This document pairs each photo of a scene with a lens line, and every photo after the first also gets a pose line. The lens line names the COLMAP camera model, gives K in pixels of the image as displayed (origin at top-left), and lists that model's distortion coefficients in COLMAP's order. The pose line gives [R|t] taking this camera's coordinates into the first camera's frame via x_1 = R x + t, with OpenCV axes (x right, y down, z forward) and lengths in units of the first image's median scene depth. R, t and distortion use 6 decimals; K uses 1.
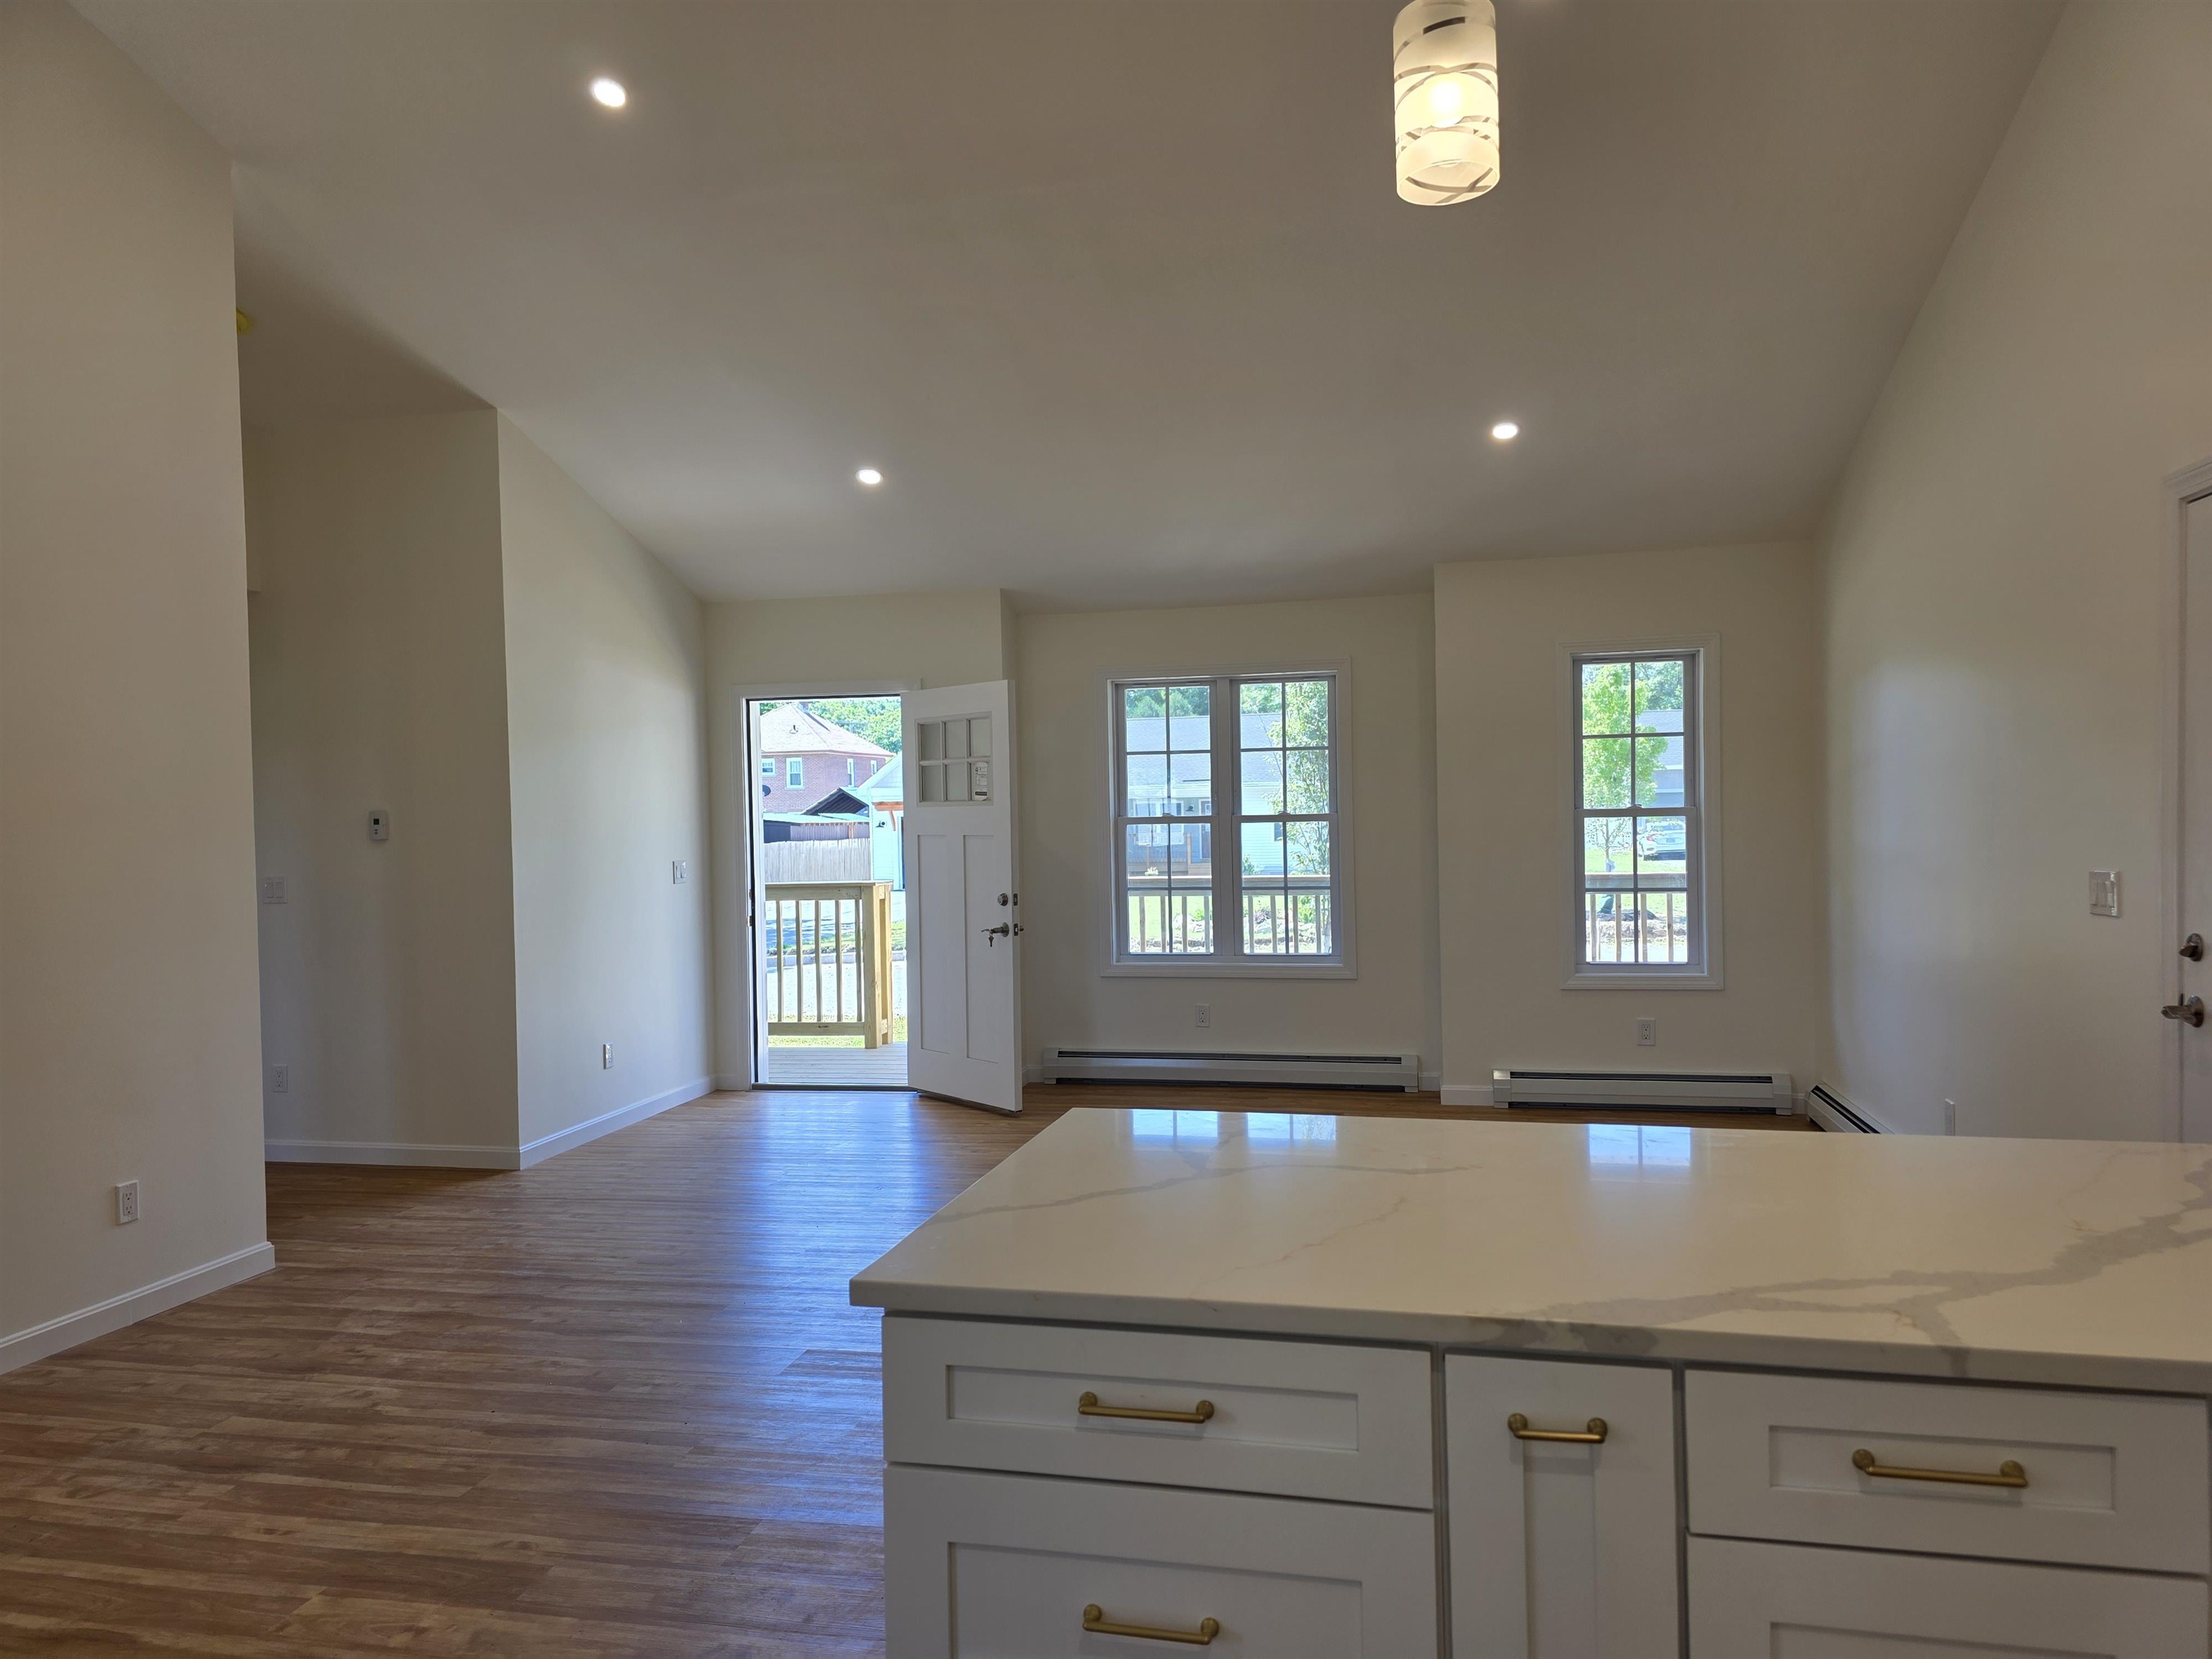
lens RADIAL K [[1502.1, 0, 1109.9], [0, 1502.1, 816.4], [0, 0, 1]] dist [0.057340, -0.029382]
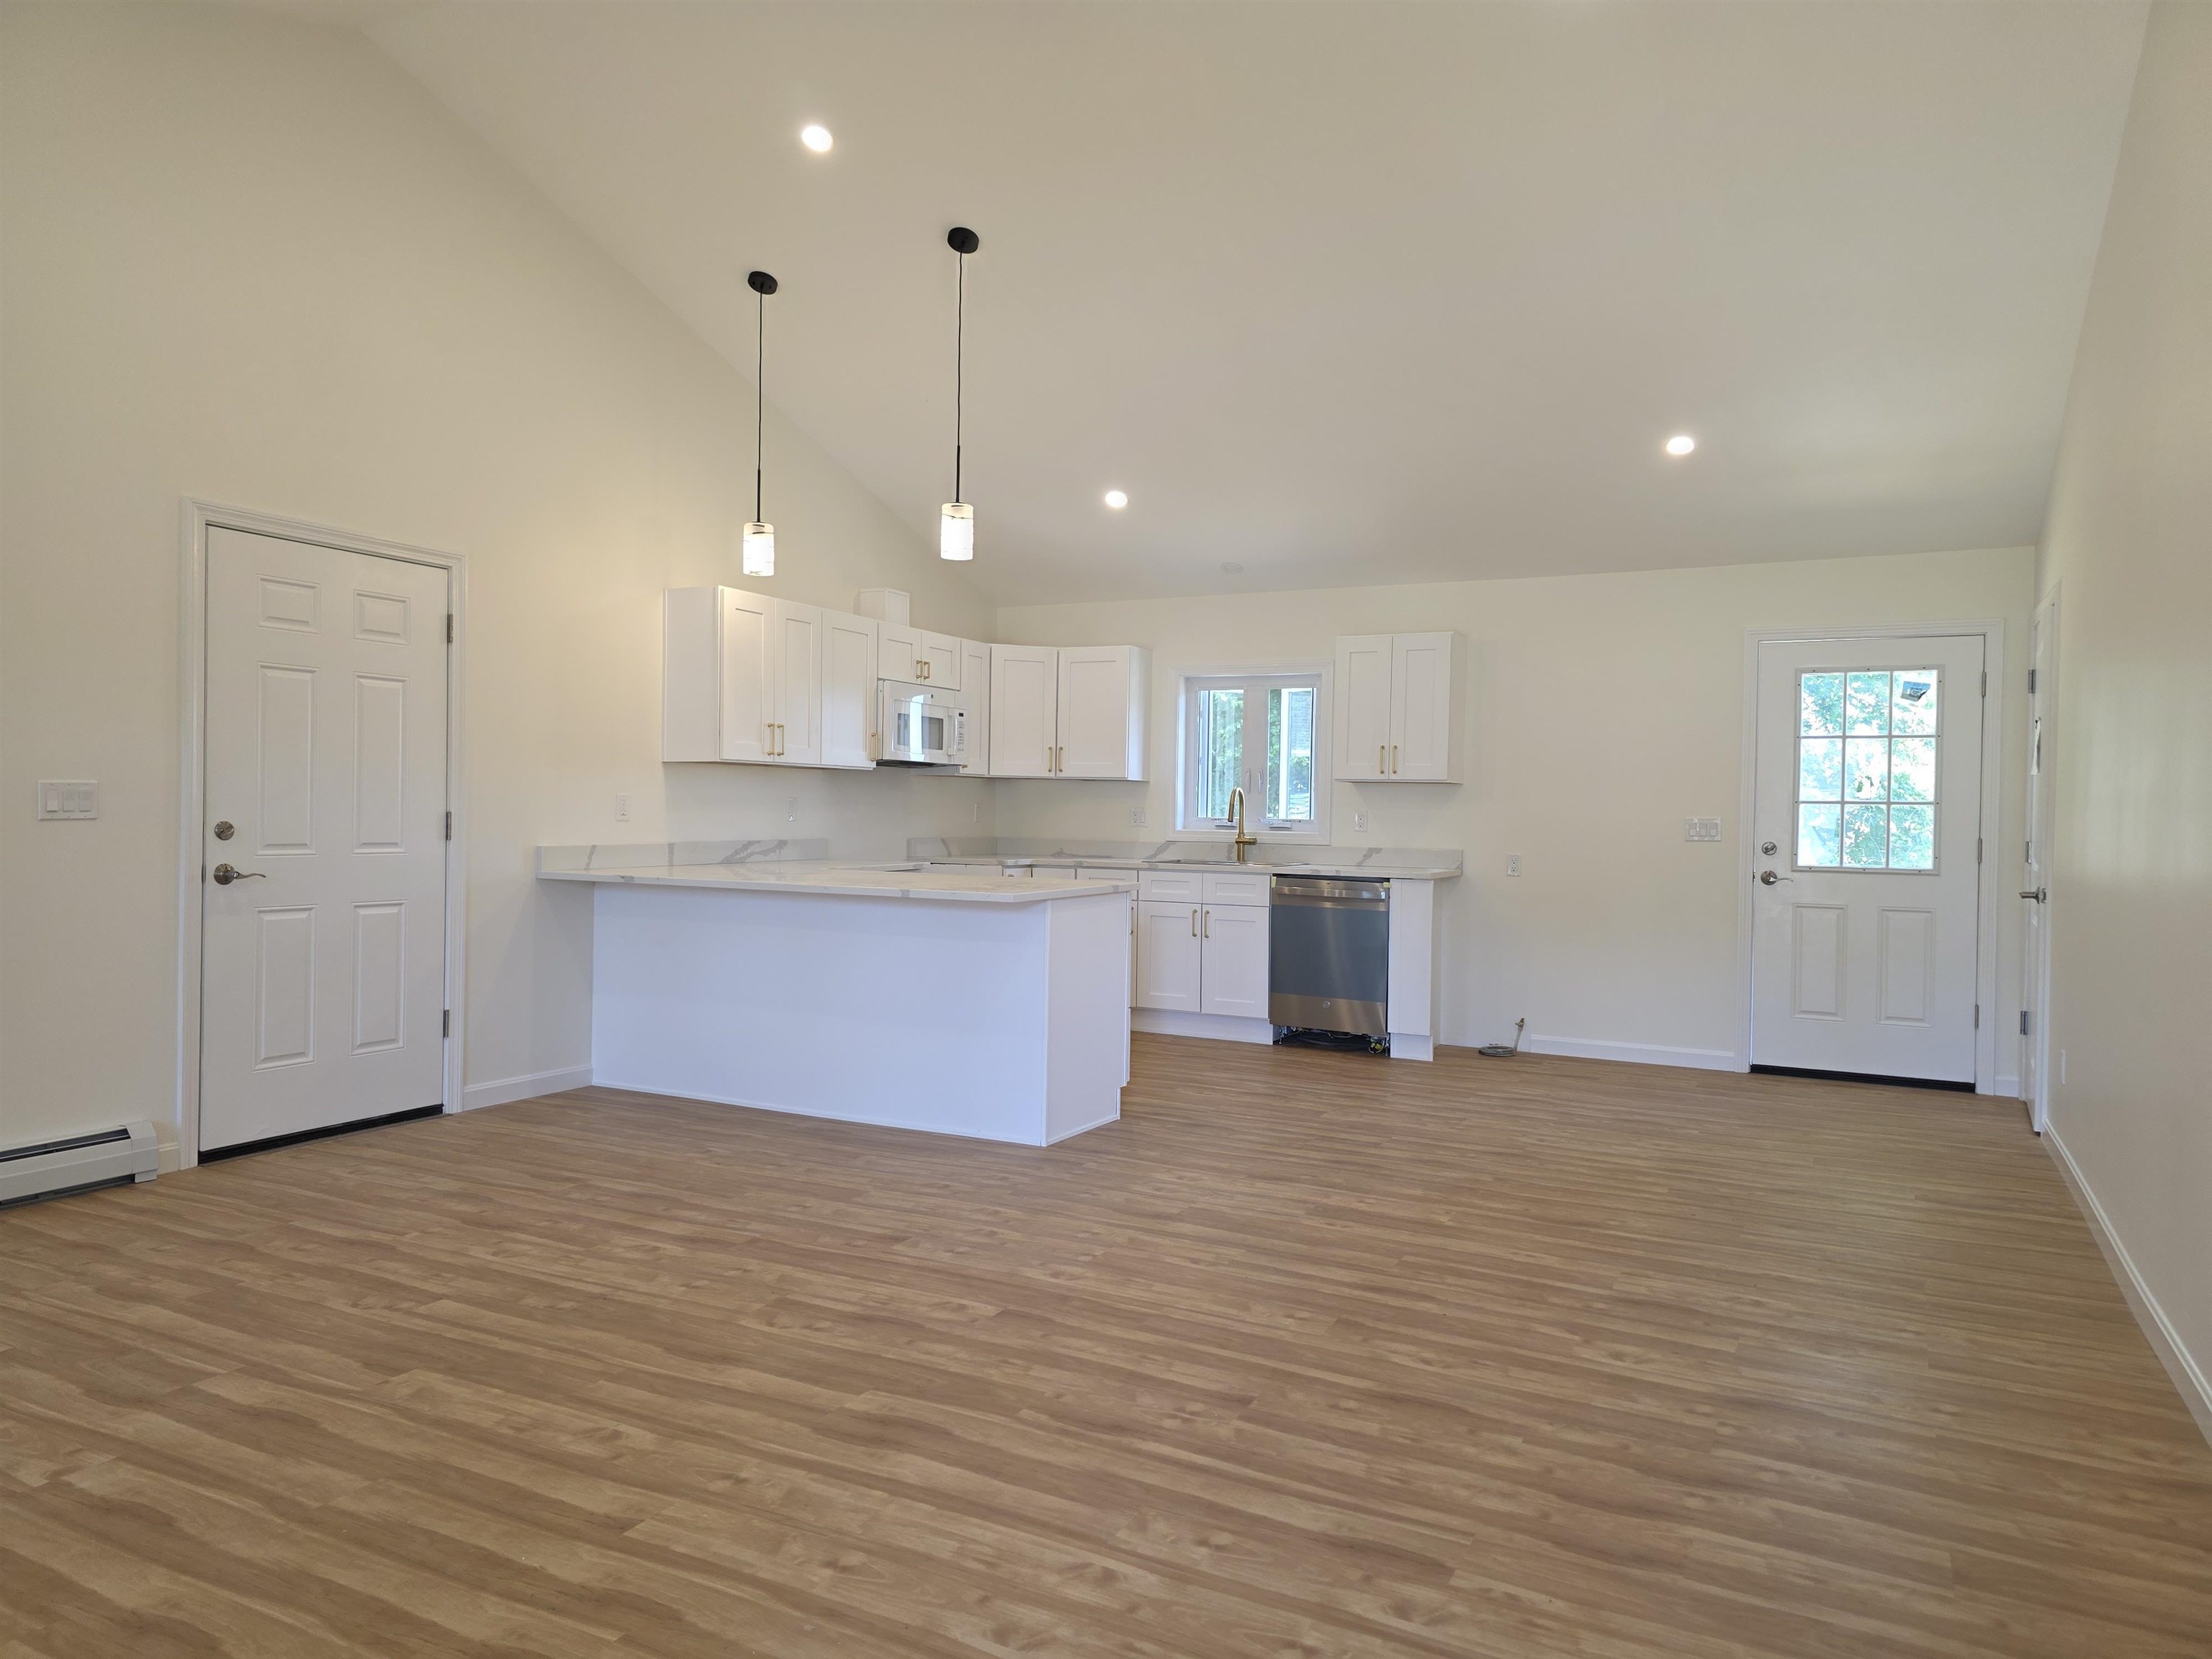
lens RADIAL K [[1502.1, 0, 1105.7], [0, 1502.1, 824.5], [0, 0, 1]] dist [0.057340, -0.029382]
pose [[-0.969749, 0.002510, 0.244091, -0.427299], [0.006021, 0.999889, 0.013638, 0.056314], [-0.244030, 0.014695, -0.969656, 1.982190]]
